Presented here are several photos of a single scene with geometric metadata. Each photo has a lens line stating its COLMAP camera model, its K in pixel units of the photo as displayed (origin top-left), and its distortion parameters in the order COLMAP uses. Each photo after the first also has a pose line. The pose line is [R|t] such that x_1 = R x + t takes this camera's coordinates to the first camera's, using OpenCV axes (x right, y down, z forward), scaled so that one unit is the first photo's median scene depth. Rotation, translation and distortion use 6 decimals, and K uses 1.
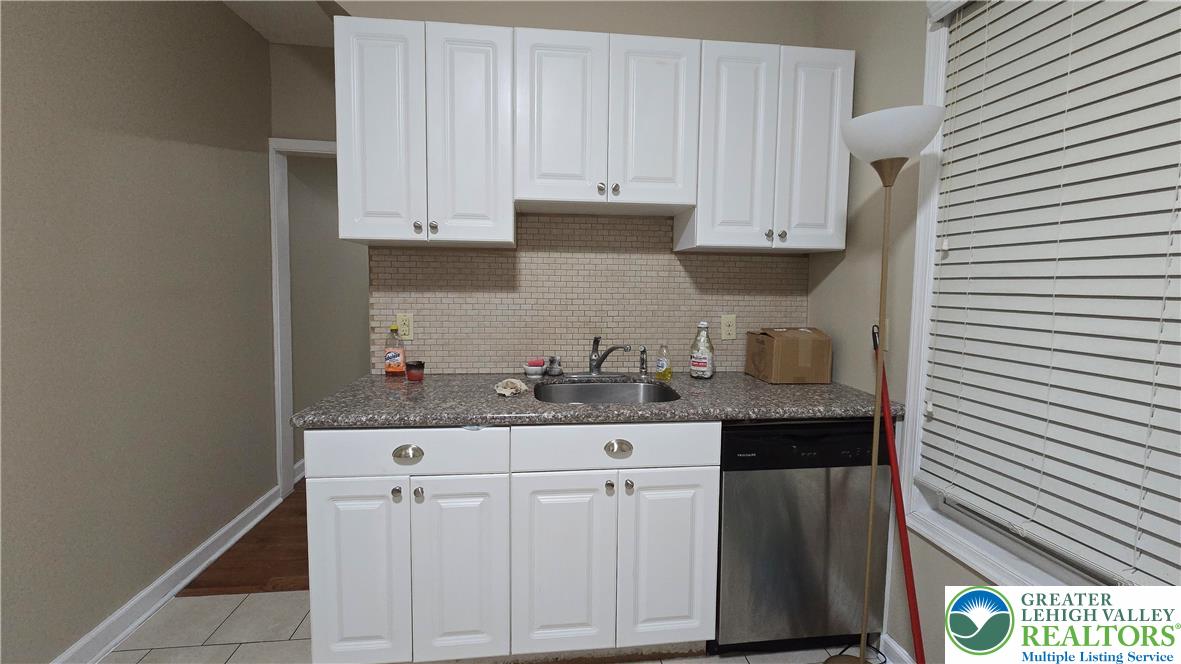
lens RADIAL K [[481.4, 0, 586.2], [0, 481.4, 318.1], [0, 0, 1]] dist [-0.002528, -0.000413]
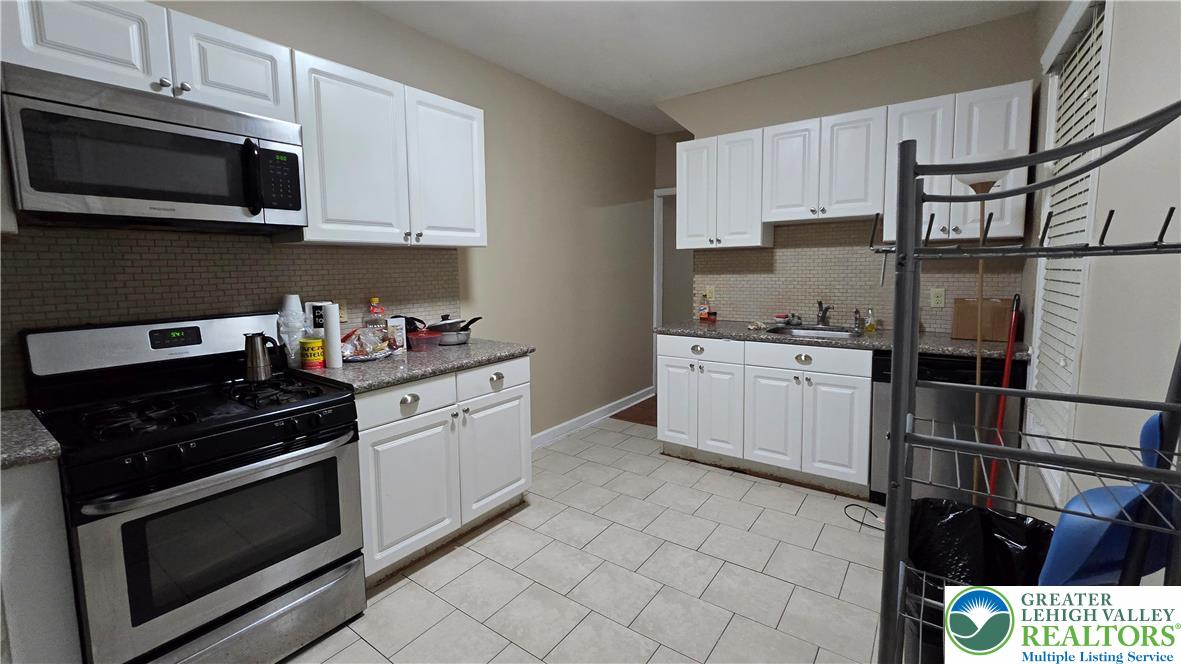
lens RADIAL K [[481.4, 0, 586.2], [0, 481.4, 318.1], [0, 0, 1]] dist [-0.002528, -0.000413]
pose [[0.738950, 0.046092, -0.672182, 0.582038], [-0.024487, 0.998835, 0.041573, 0.053147], [0.673316, -0.014261, 0.739218, -0.769102]]
